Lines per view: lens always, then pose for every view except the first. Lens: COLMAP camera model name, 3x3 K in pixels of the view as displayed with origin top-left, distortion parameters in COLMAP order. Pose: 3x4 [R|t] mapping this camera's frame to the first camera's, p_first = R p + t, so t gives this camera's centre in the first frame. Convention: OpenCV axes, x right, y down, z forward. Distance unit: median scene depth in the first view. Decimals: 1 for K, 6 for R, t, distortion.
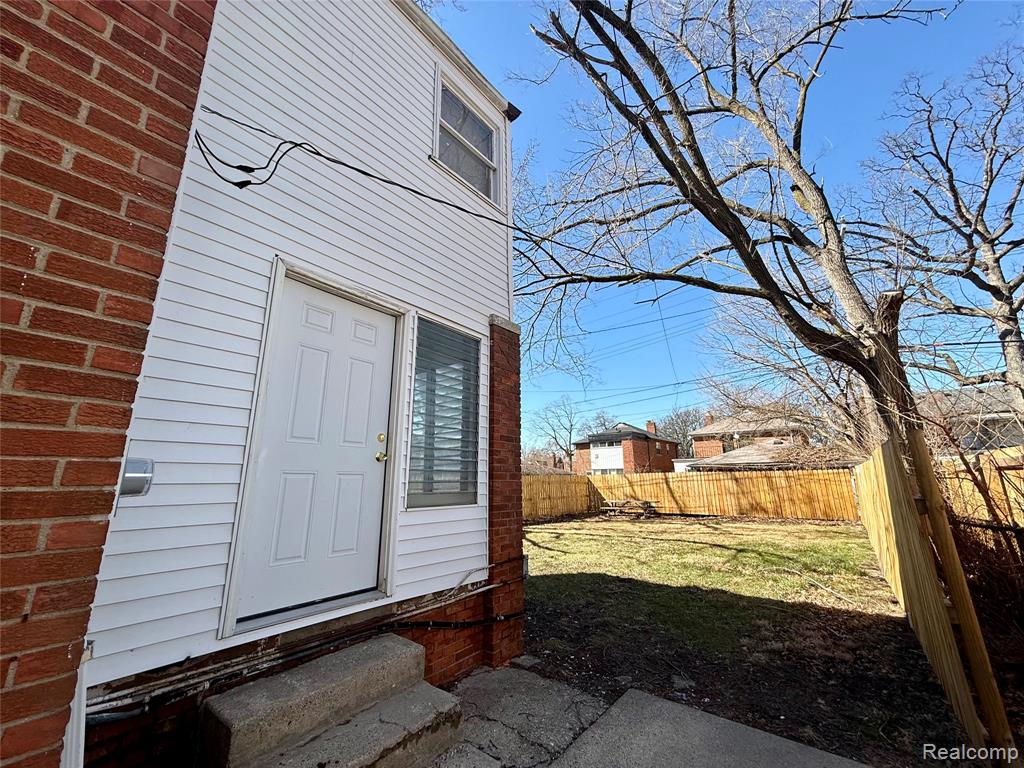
lens RADIAL K [[406.6, 0, 509.4], [0, 406.6, 385.3], [0, 0, 1]] dist [-0.000854, 0.000325]
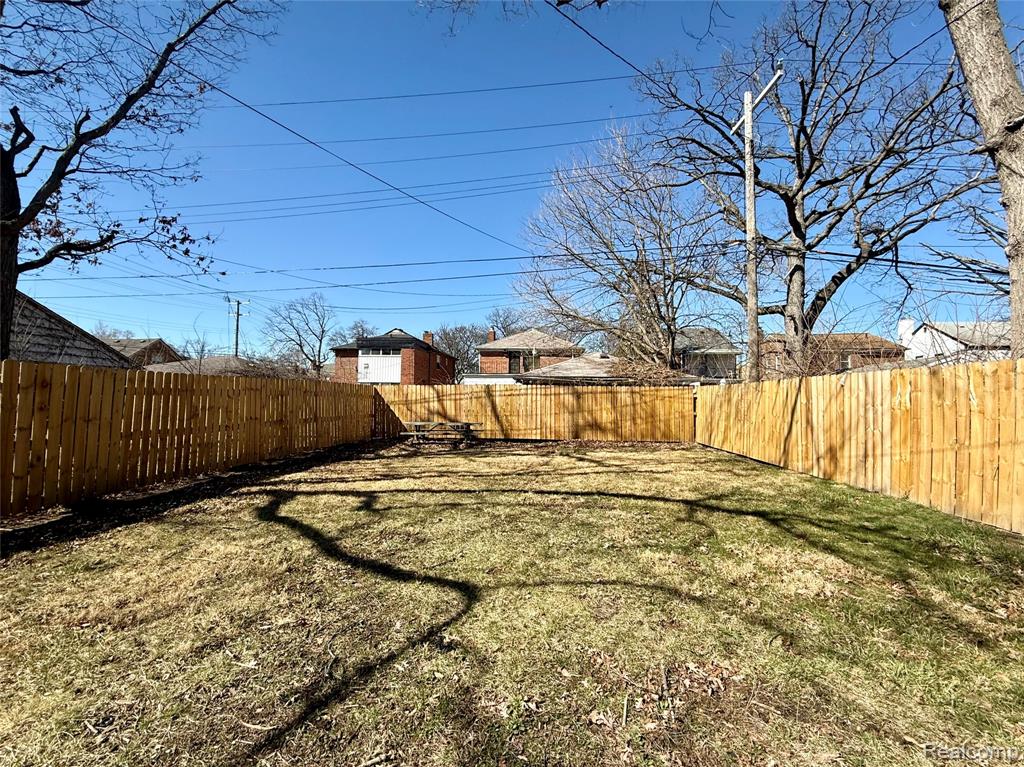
lens RADIAL K [[406.6, 0, 509.4], [0, 406.6, 384.8], [0, 0, 1]] dist [-0.000854, 0.000325]
pose [[0.820226, 0.041861, 0.570506, -0.005114], [-0.148761, 0.978615, 0.142069, 0.109199], [-0.552358, -0.201398, 0.808912, 0.398844]]
